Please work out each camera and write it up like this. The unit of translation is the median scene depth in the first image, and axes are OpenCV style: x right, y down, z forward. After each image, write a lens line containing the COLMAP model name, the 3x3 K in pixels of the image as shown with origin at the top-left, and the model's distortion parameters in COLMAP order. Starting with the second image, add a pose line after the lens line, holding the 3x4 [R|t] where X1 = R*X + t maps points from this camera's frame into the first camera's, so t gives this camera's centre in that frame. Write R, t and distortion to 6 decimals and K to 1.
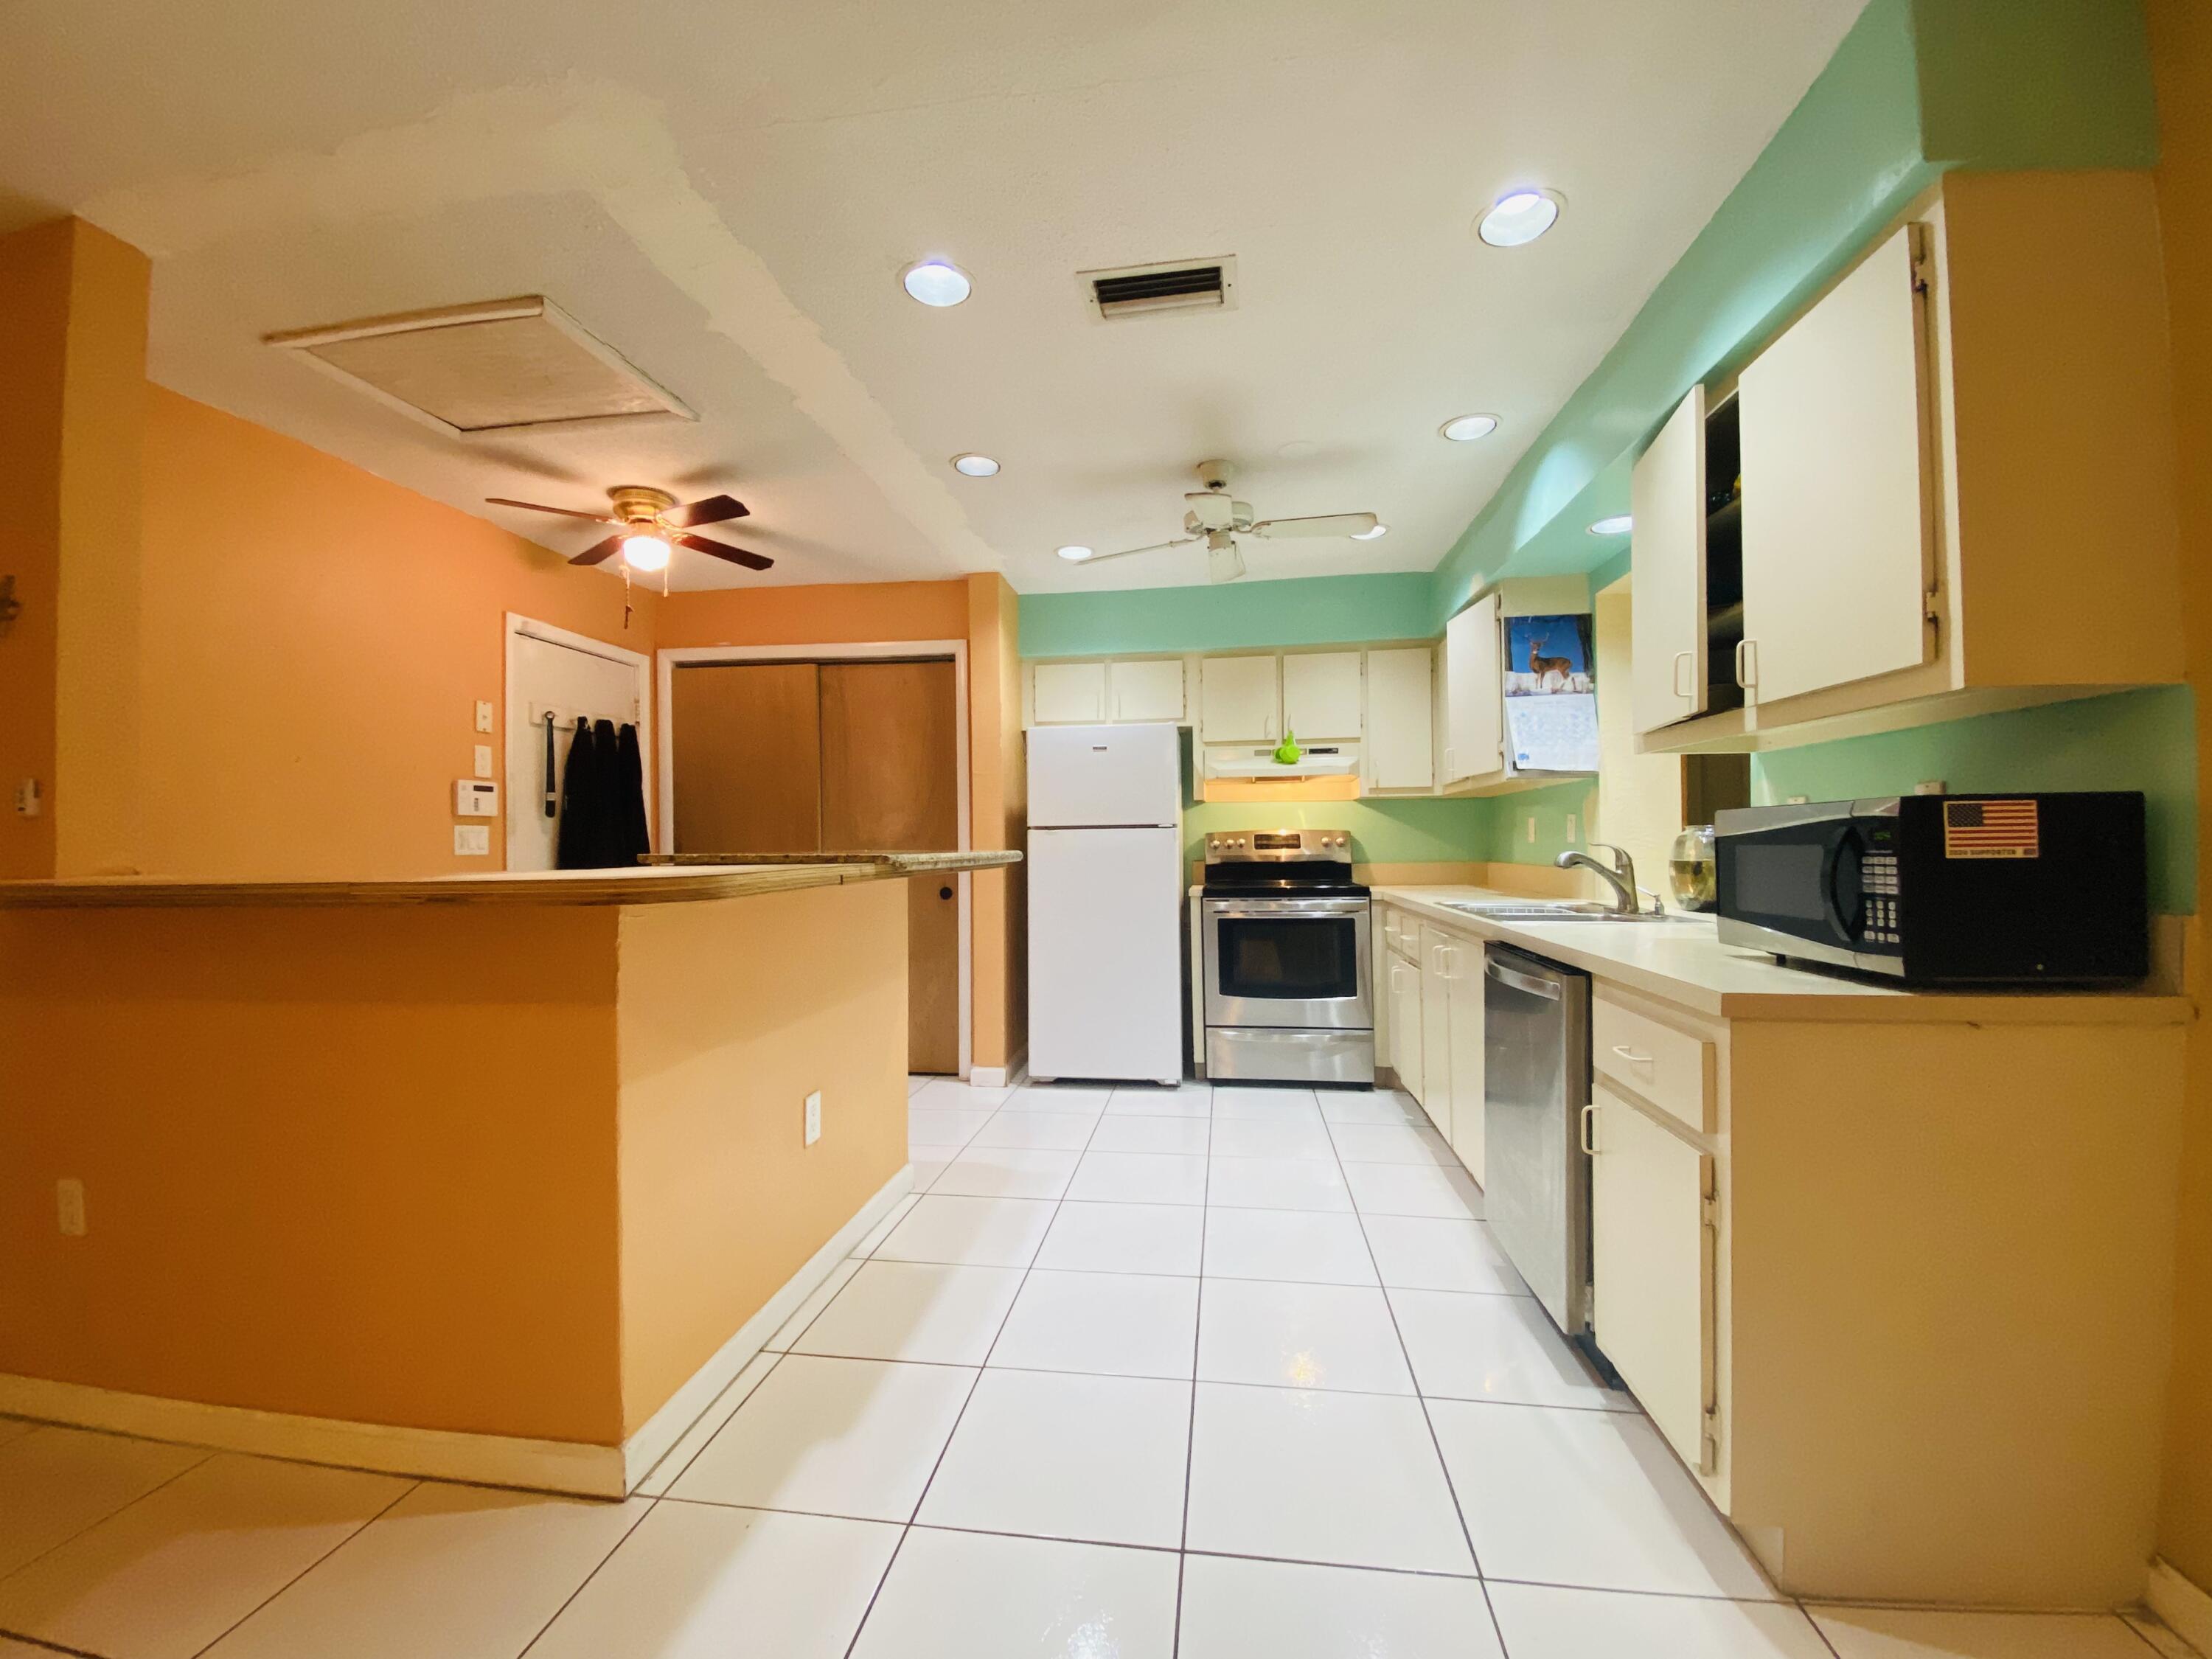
lens RADIAL K [[887.5, 0, 1099.7], [0, 887.5, 847.8], [0, 0, 1]] dist [0.012823, -0.014325]
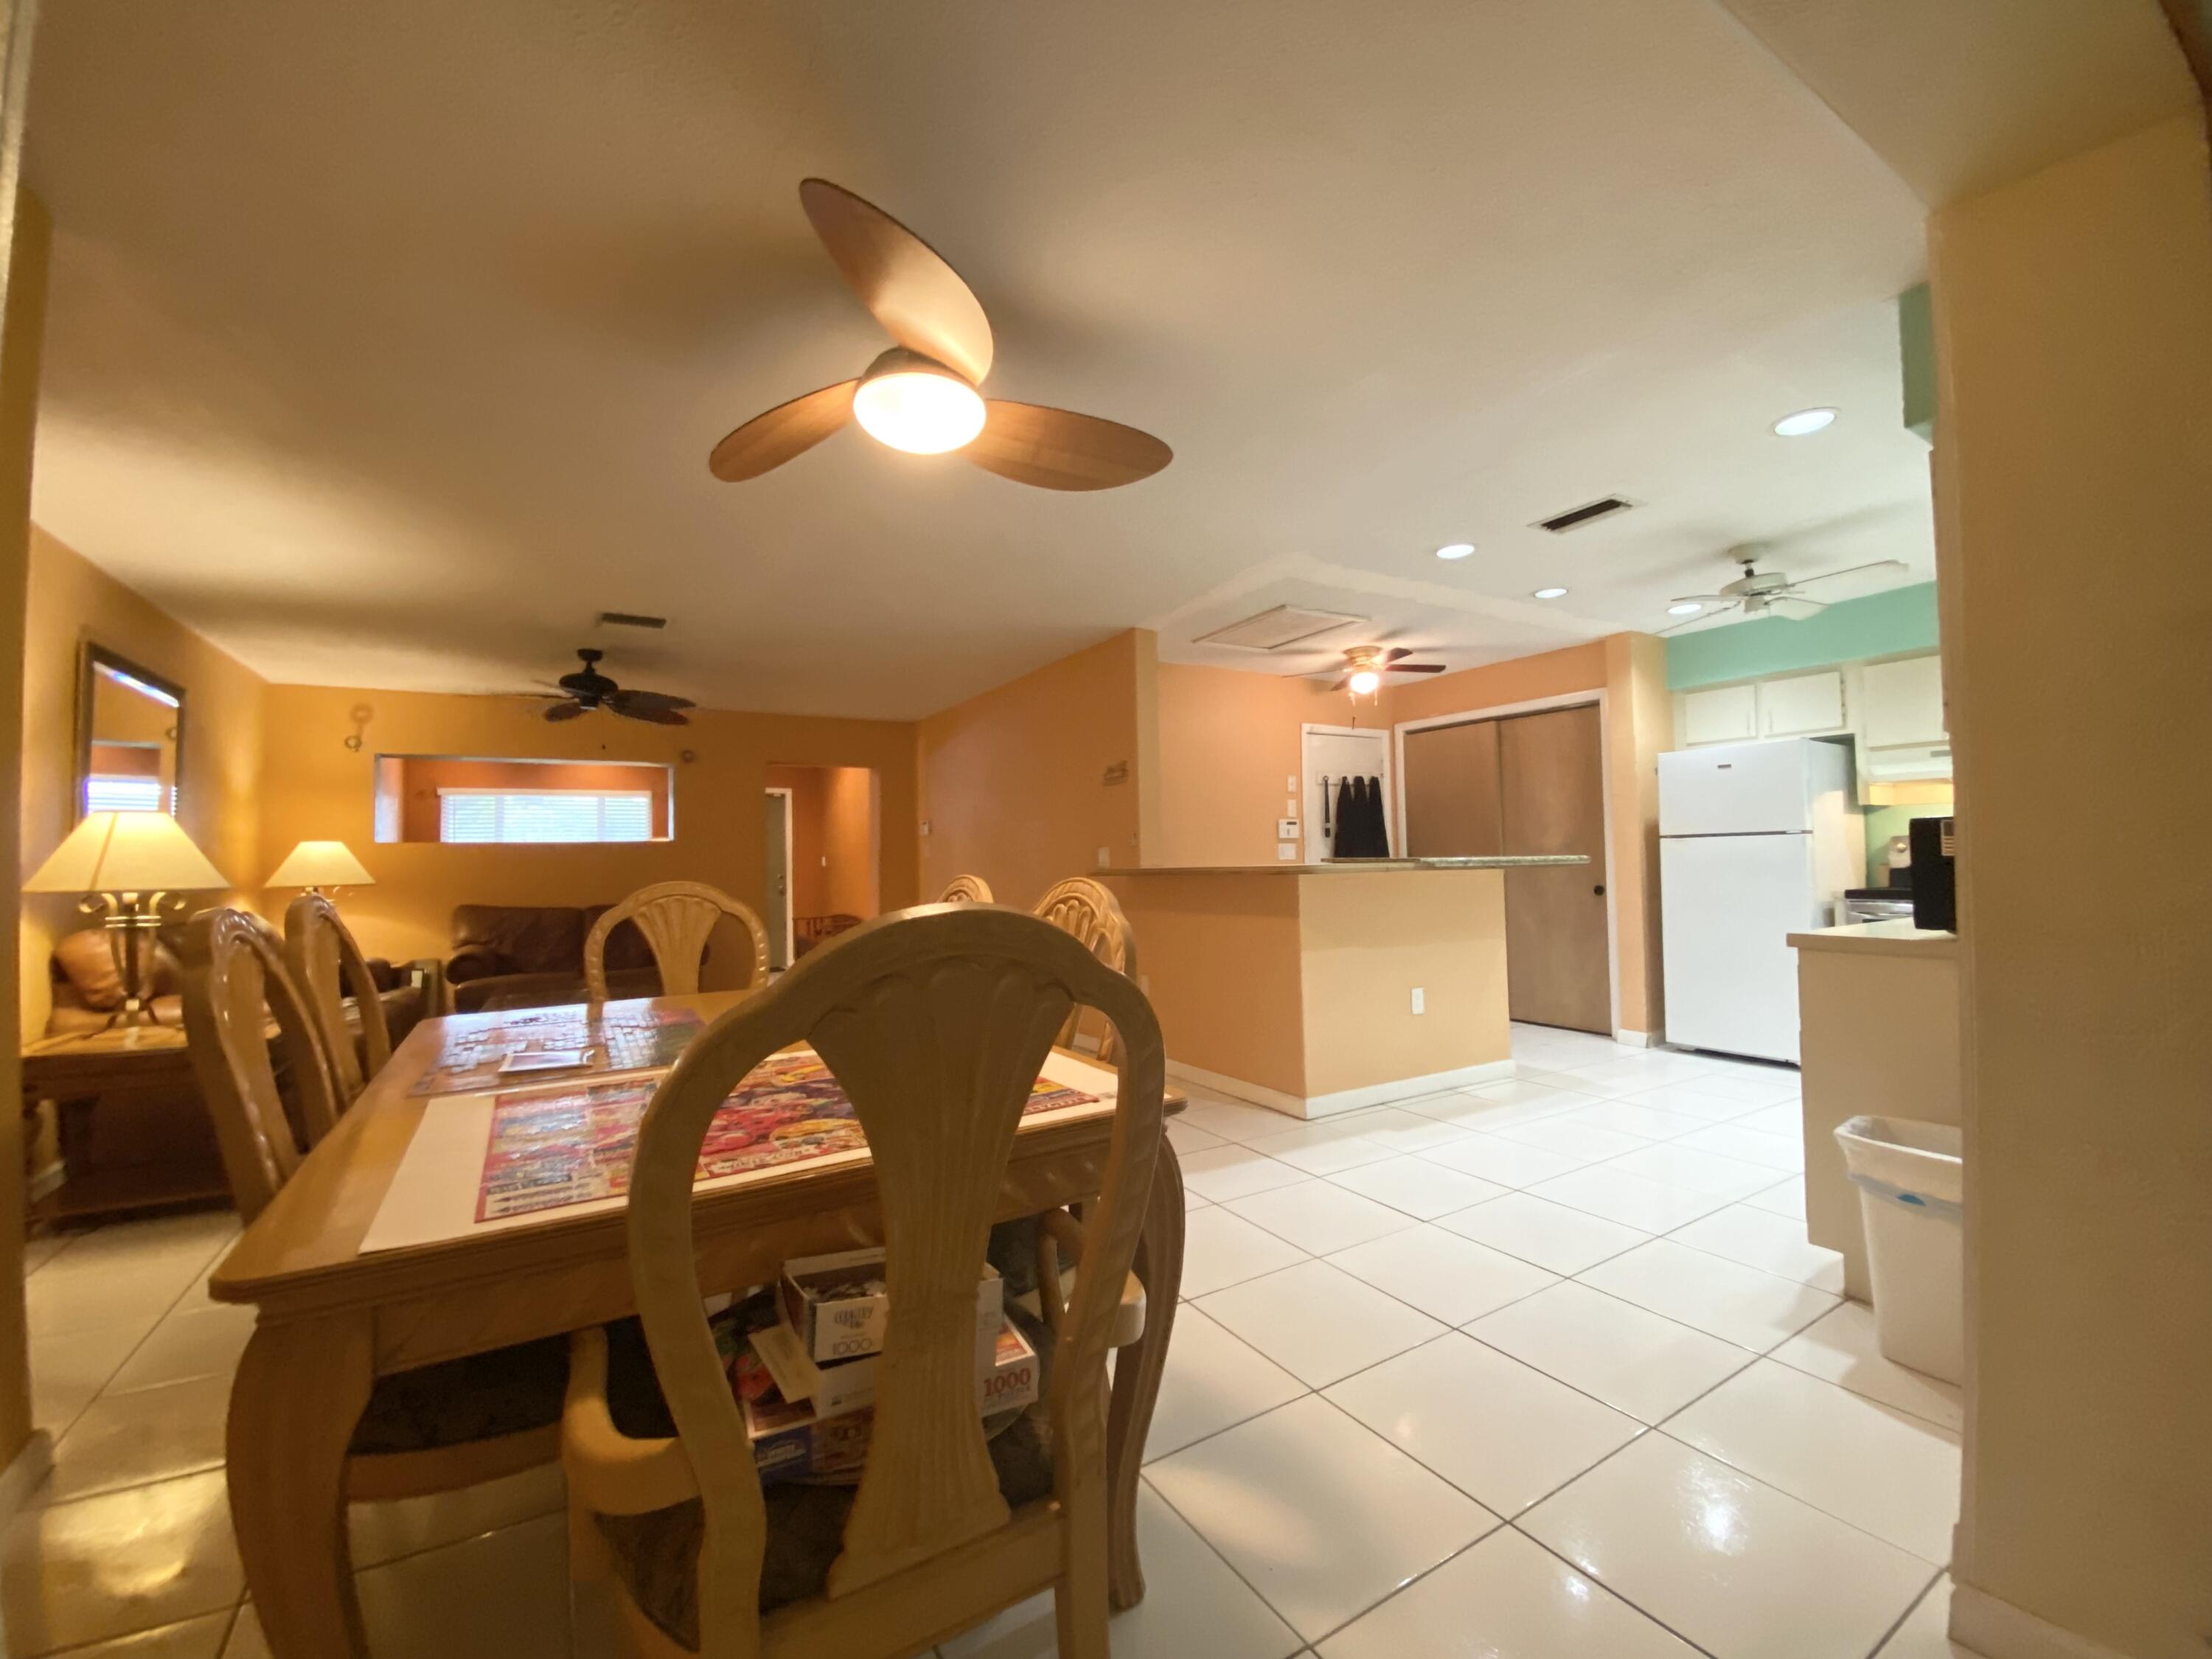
lens RADIAL K [[887.5, 0, 1099.7], [0, 887.5, 847.8], [0, 0, 1]] dist [0.012823, -0.014325]
pose [[0.633066, -0.016123, -0.773930, 0.471280], [0.007197, 0.999862, -0.014943, 0.007793], [0.774065, 0.003890, 0.633095, -0.458972]]
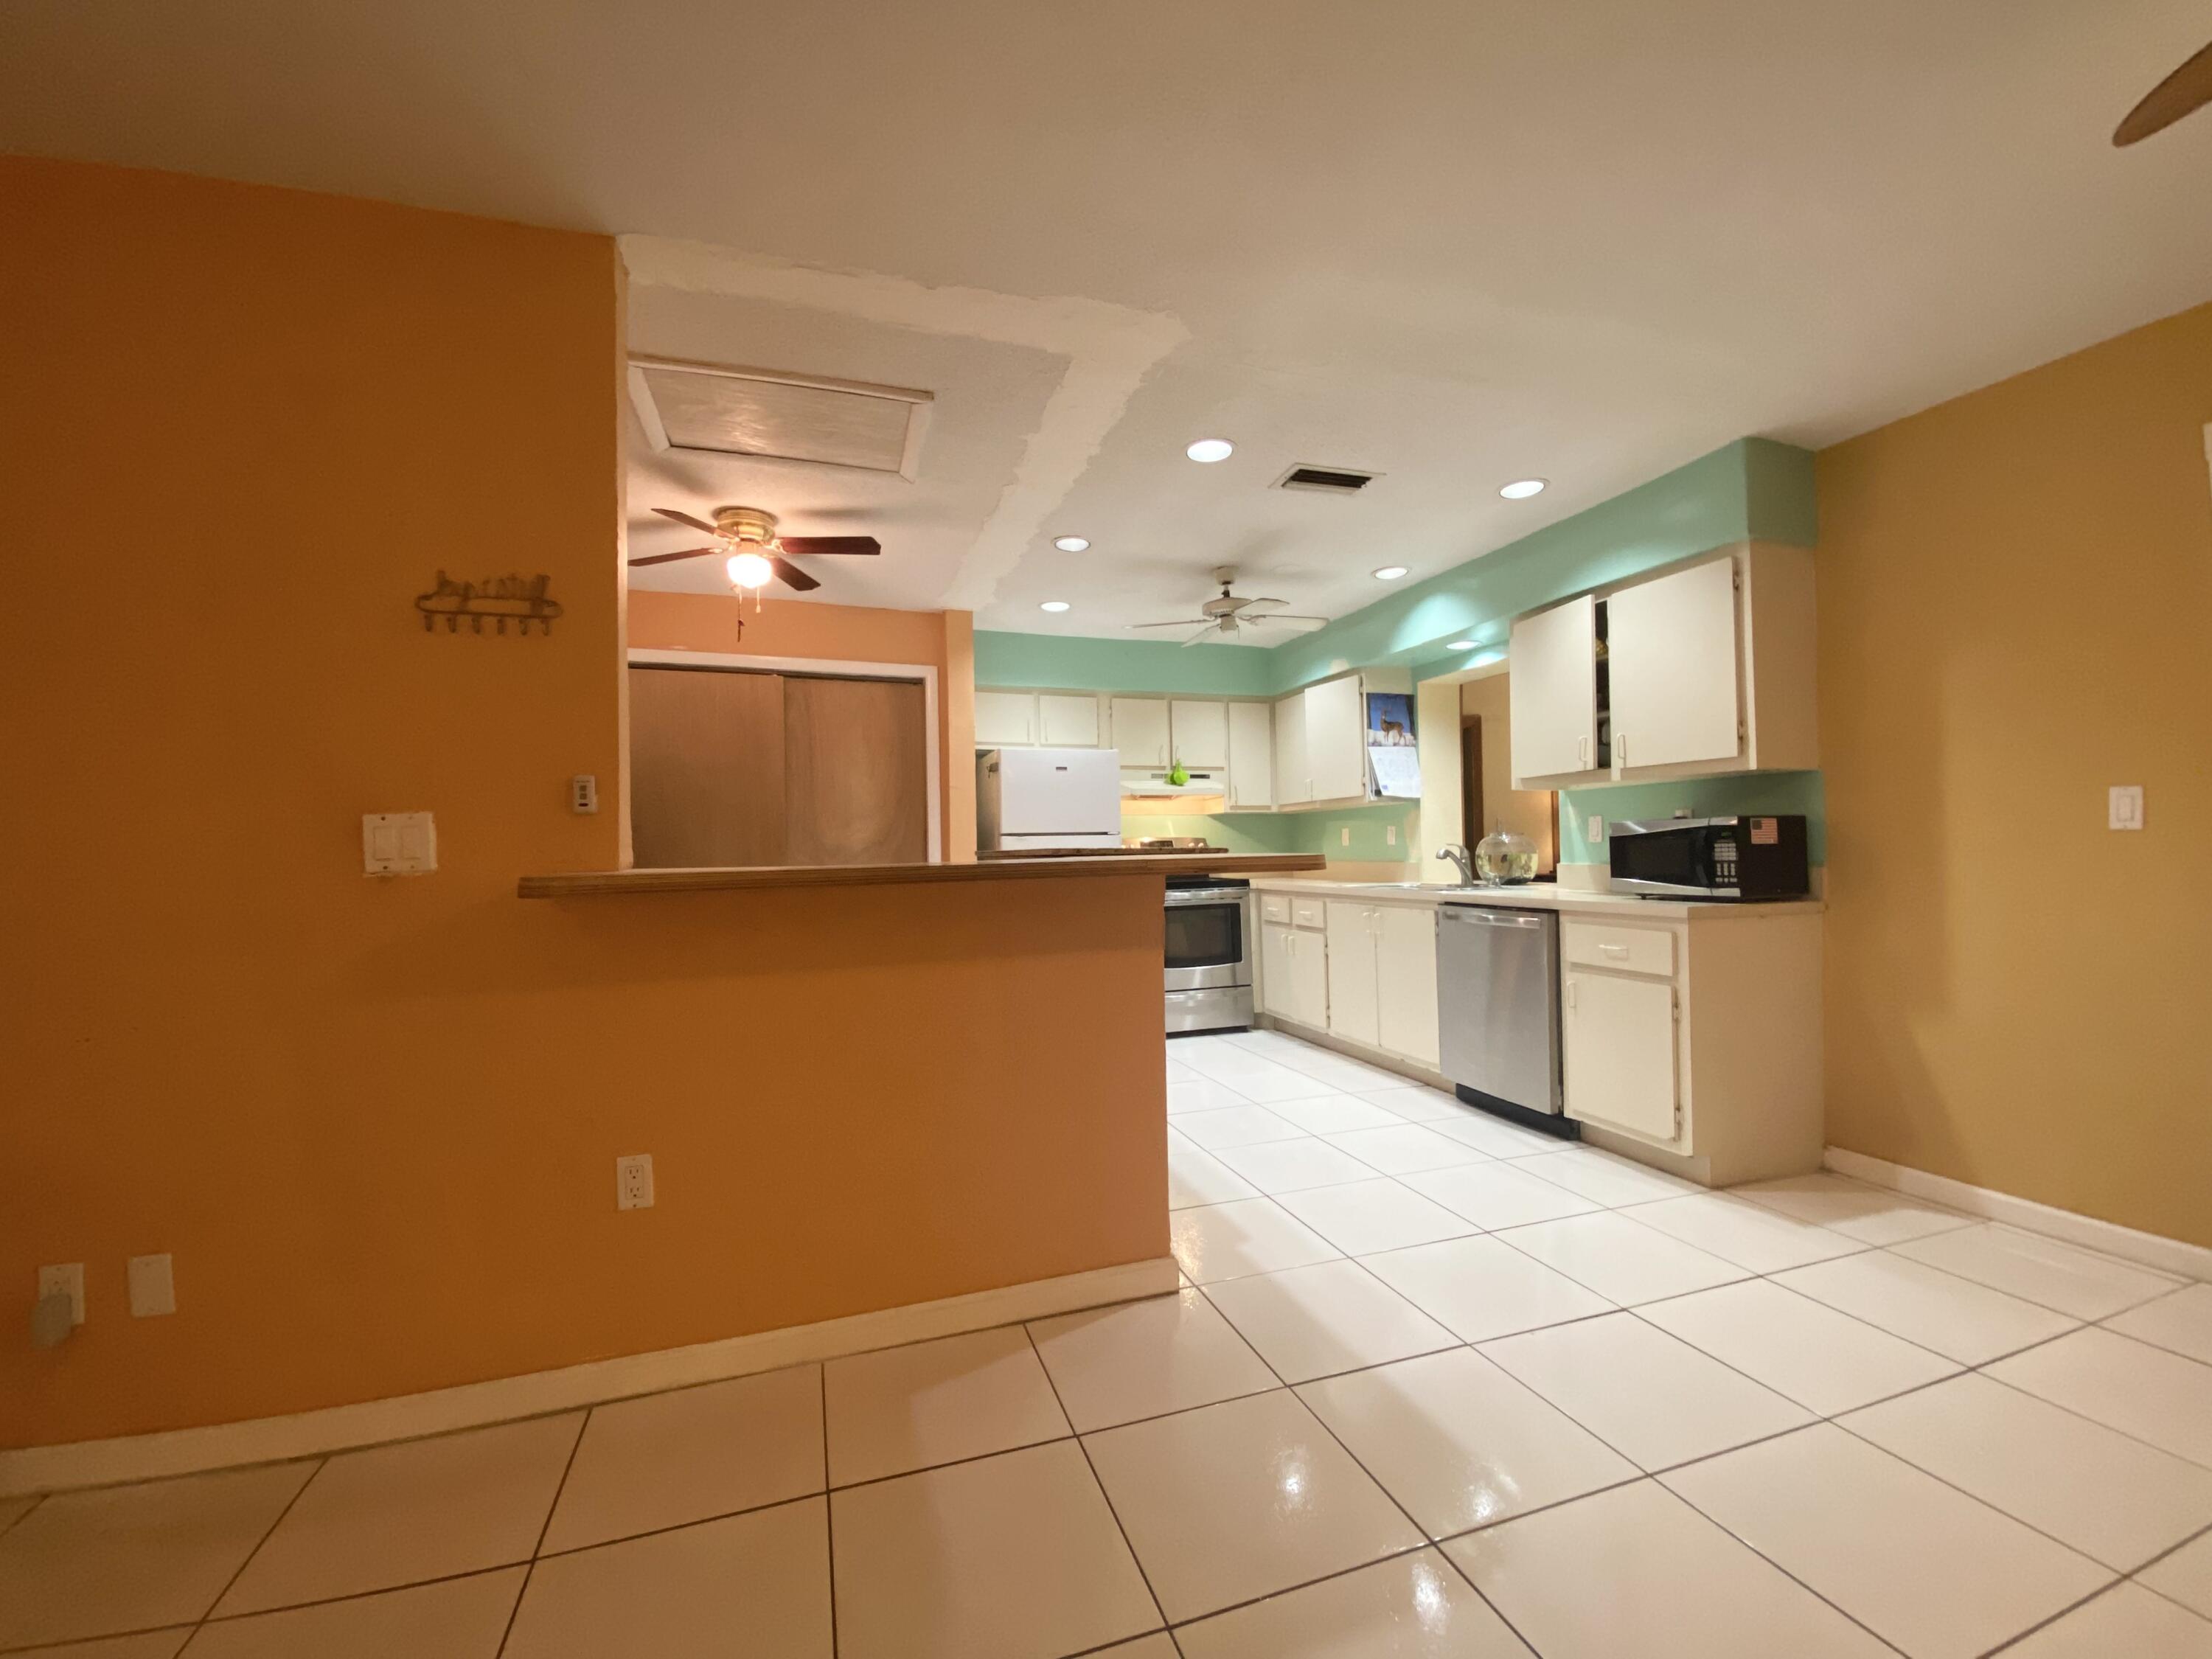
lens RADIAL K [[869.4, 0, 1104.5], [0, 869.4, 849.5], [0, 0, 1]] dist [0.018500, -0.012904]
pose [[0.897786, -0.003818, 0.440416, -0.575424], [0.009330, 0.999903, -0.010352, 0.013153], [-0.440333, 0.013403, 0.897734, -0.105416]]
